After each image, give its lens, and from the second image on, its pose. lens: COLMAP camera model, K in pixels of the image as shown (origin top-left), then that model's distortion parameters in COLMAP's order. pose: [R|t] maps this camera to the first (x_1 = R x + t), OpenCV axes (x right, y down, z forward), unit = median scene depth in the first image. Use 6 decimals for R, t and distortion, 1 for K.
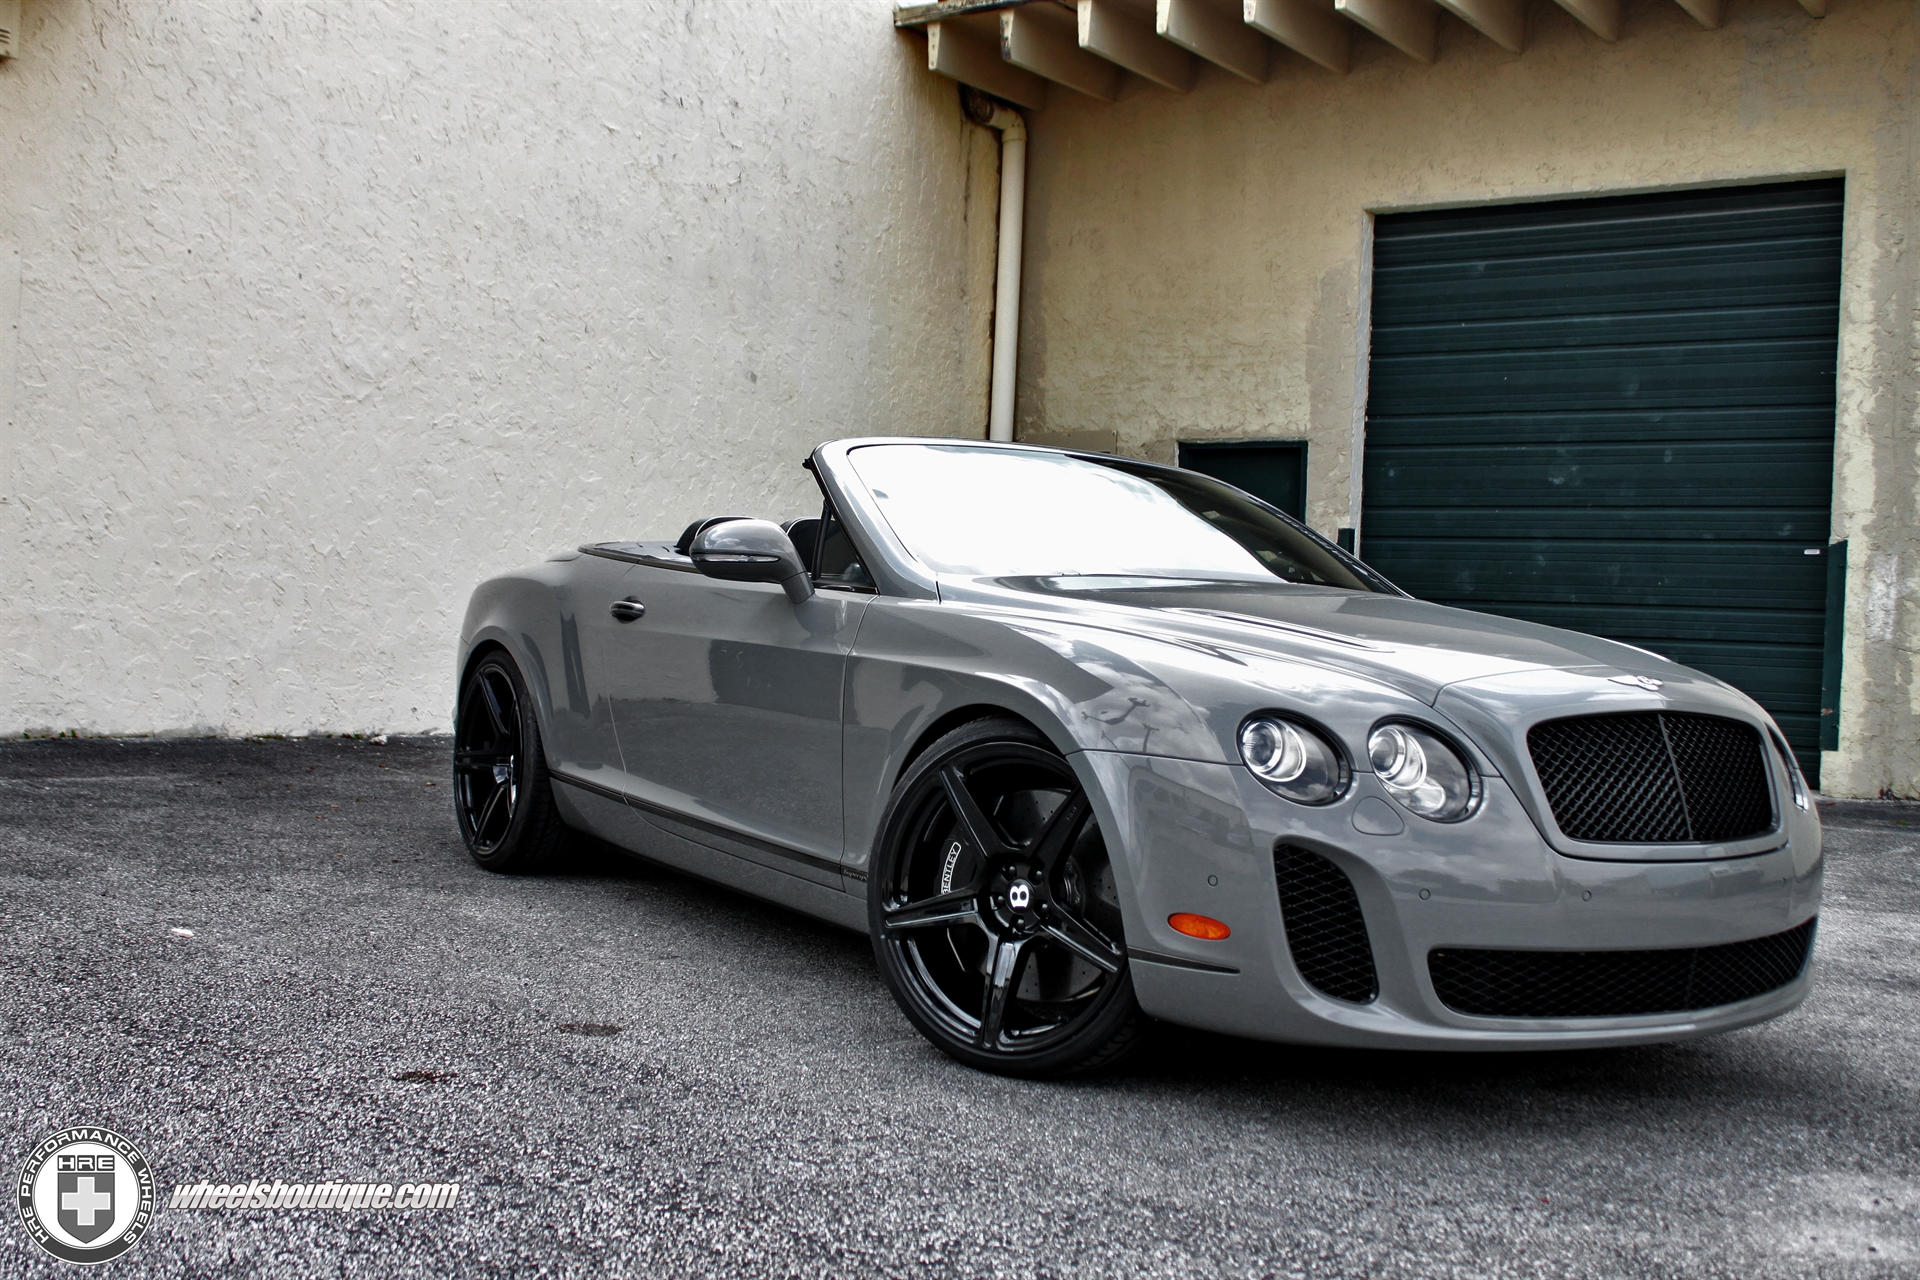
lens RADIAL K [[2086.8, 0, 955.5], [0, 2086.8, 636.3], [0, 0, 1]] dist [0.005928, 0.000000]
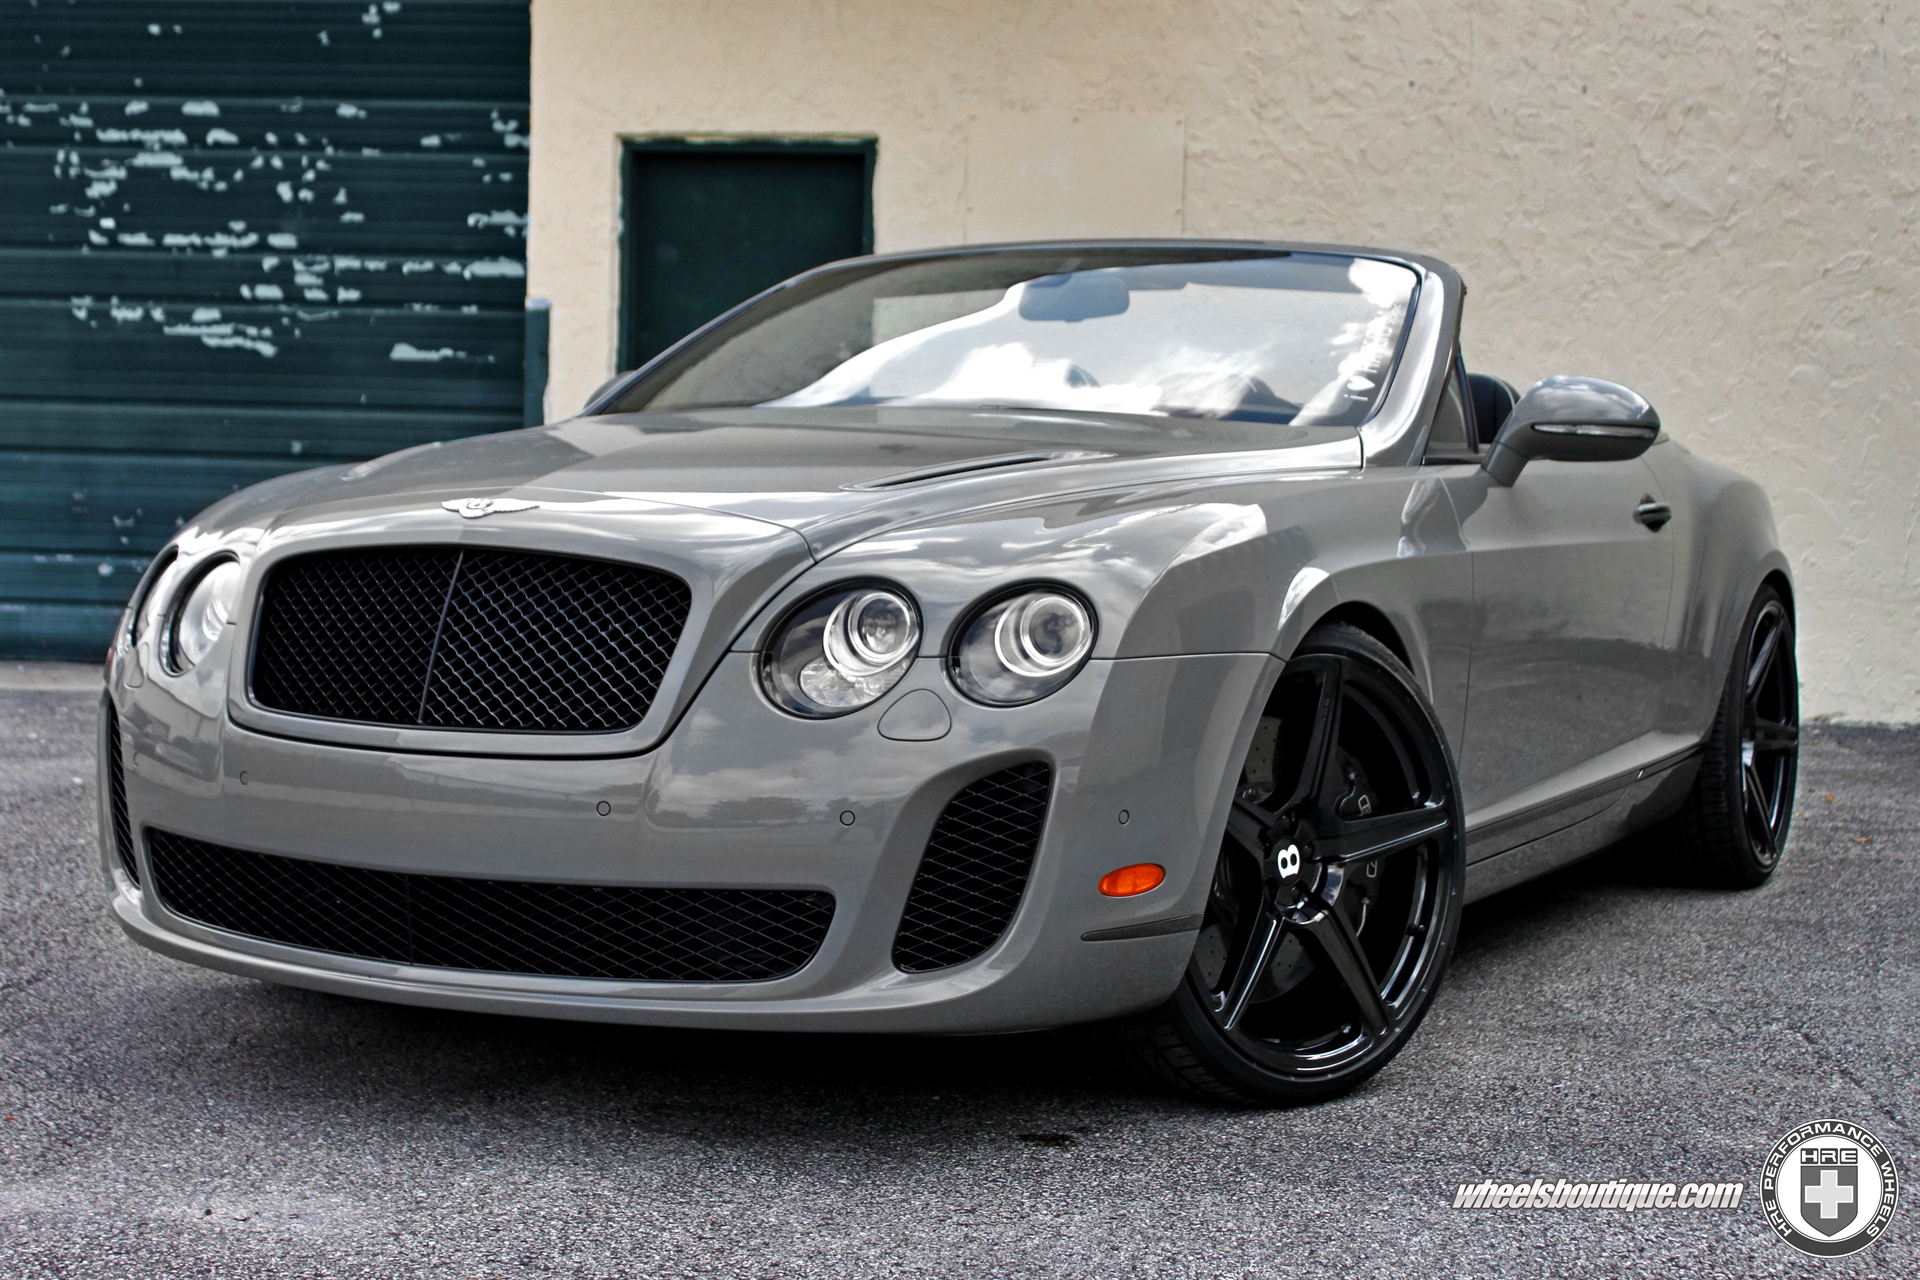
lens RADIAL K [[2823.3, 0, 960.0], [0, 2823.3, 641.1], [0, 0, 1]] dist [0.006866, 0.000000]
pose [[0.521923, 0.005333, -0.852976, 0.973972], [-0.003009, 0.999986, 0.004411, 0.042469], [0.852987, 0.000264, 0.521932, 0.670121]]
